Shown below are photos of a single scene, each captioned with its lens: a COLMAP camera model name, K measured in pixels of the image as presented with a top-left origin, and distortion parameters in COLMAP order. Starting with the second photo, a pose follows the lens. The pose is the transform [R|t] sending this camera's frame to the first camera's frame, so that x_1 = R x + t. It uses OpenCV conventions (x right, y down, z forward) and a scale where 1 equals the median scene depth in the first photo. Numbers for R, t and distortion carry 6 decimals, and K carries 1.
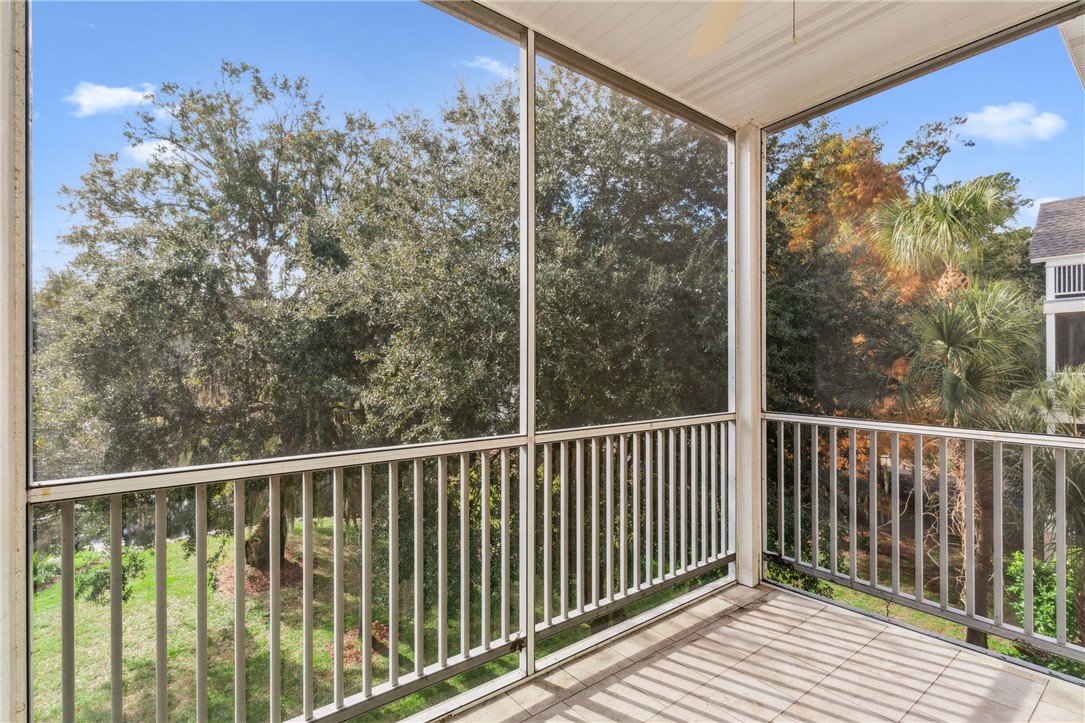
lens RADIAL K [[514.6, 0, 536.3], [0, 514.6, 363.0], [0, 0, 1]] dist [0.000244, -0.000087]
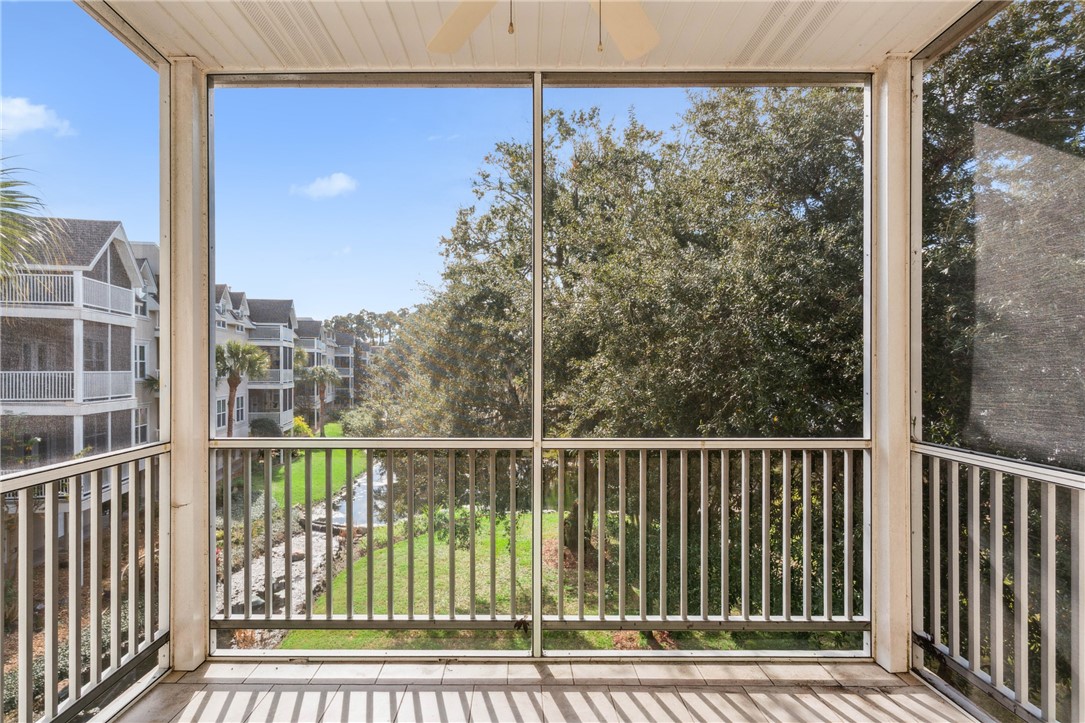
lens RADIAL K [[525.2, 0, 517.8], [0, 525.2, 366.8], [0, 0, 1]] dist [-0.003269, 0.000184]
pose [[0.793772, 0.002039, -0.608212, 0.443266], [-0.001857, 0.999998, 0.000929, -0.011751], [0.608212, 0.000392, 0.793774, 0.057444]]
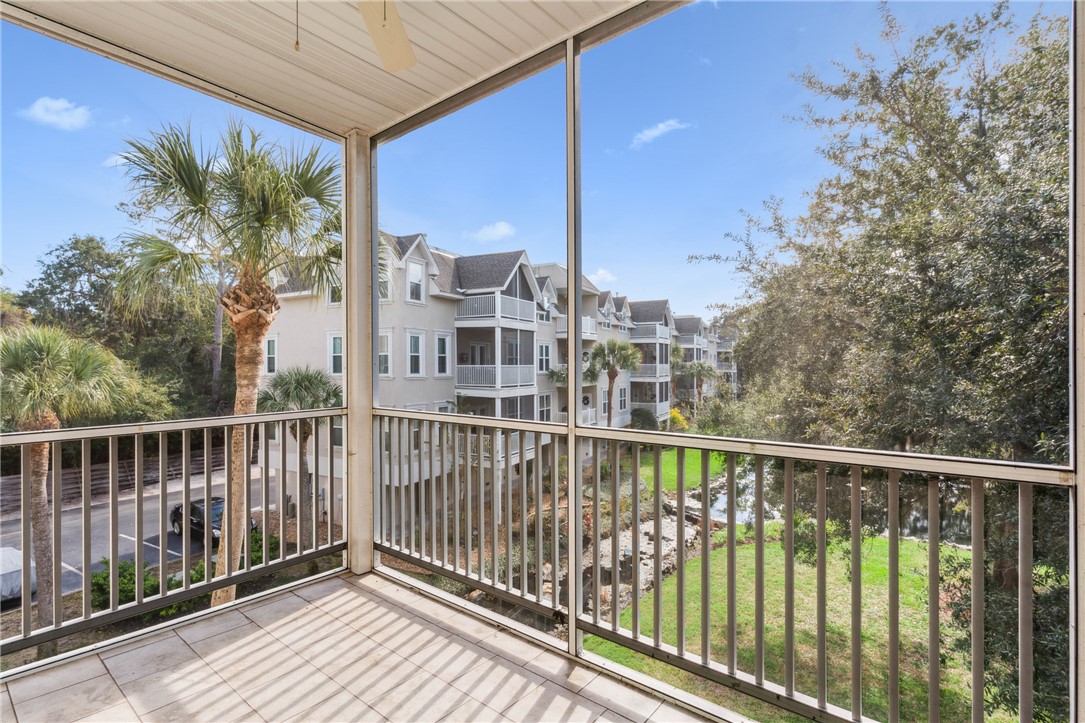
lens RADIAL K [[514.6, 0, 536.3], [0, 514.6, 363.0], [0, 0, 1]] dist [0.000244, -0.000087]
pose [[0.234348, 0.000872, -0.972152, 0.685984], [0.004821, 0.999986, 0.002059, 0.006873], [0.972141, -0.005170, 0.234340, 0.475993]]
